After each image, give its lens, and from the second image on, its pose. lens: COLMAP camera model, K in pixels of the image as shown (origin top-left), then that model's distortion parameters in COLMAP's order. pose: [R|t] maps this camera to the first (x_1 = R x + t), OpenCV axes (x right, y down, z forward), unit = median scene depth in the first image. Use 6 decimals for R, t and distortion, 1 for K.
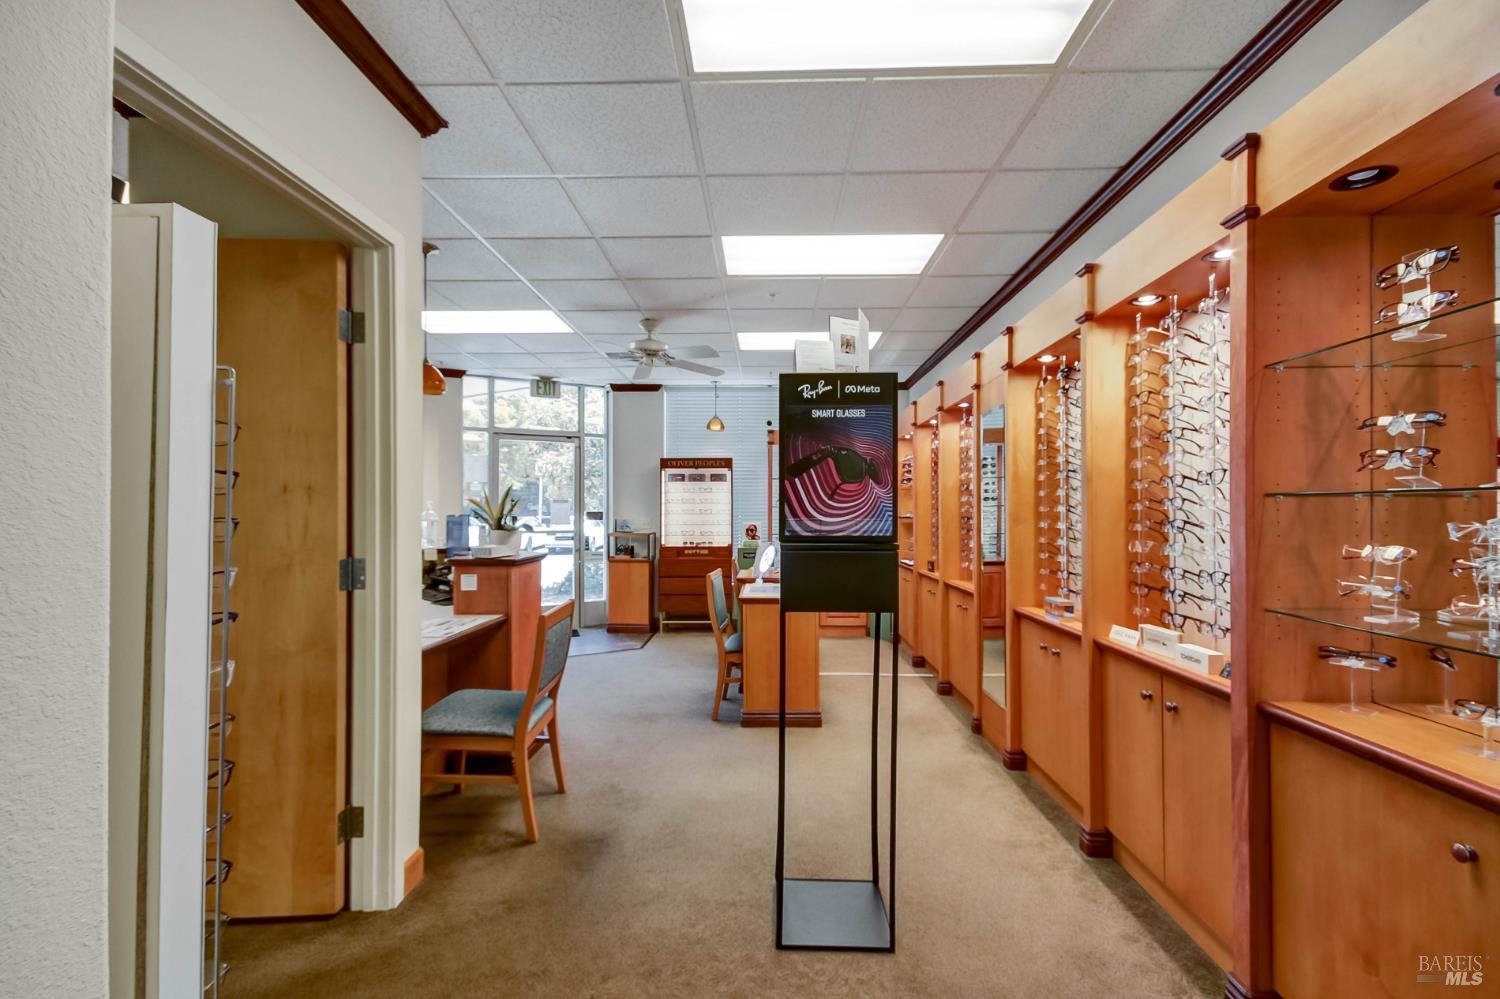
lens RADIAL K [[655.6, 0, 698.3], [0, 655.6, 509.9], [0, 0, 1]] dist [0.000381, -0.000126]
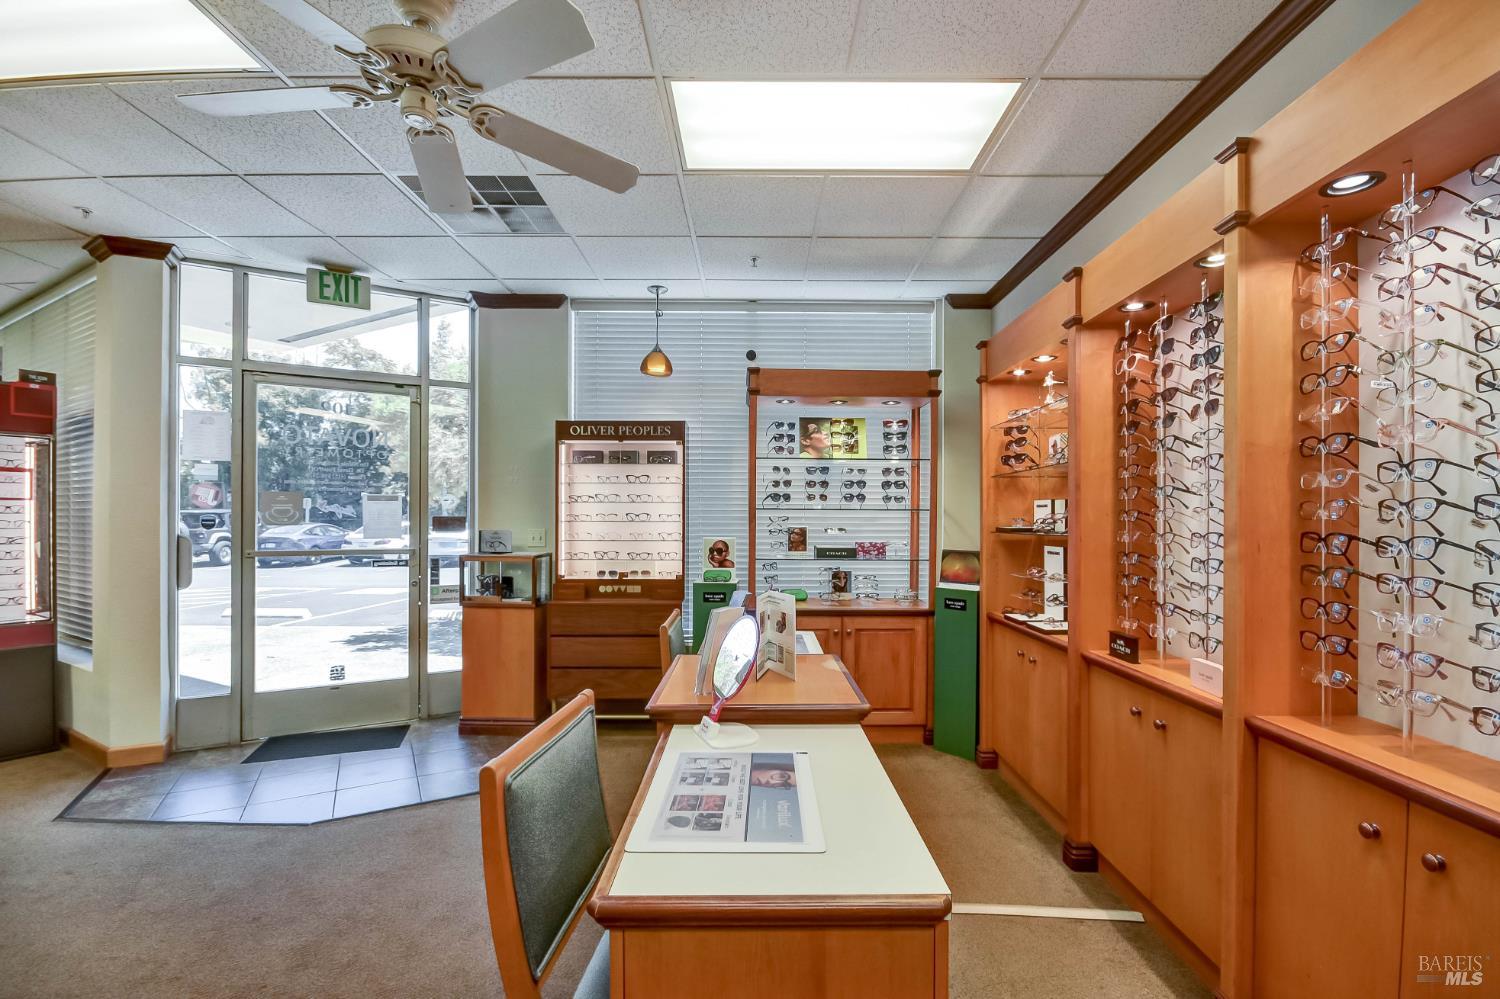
lens RADIAL K [[641.1, 0, 754.9], [0, 641.1, 521.5], [0, 0, 1]] dist [0.000144, 0.000016]
pose [[0.993515, 0.005959, 0.113541, 0.047745], [-0.006422, 0.999973, 0.003707, 0.003522], [-0.113515, -0.004413, 0.993526, 0.433000]]
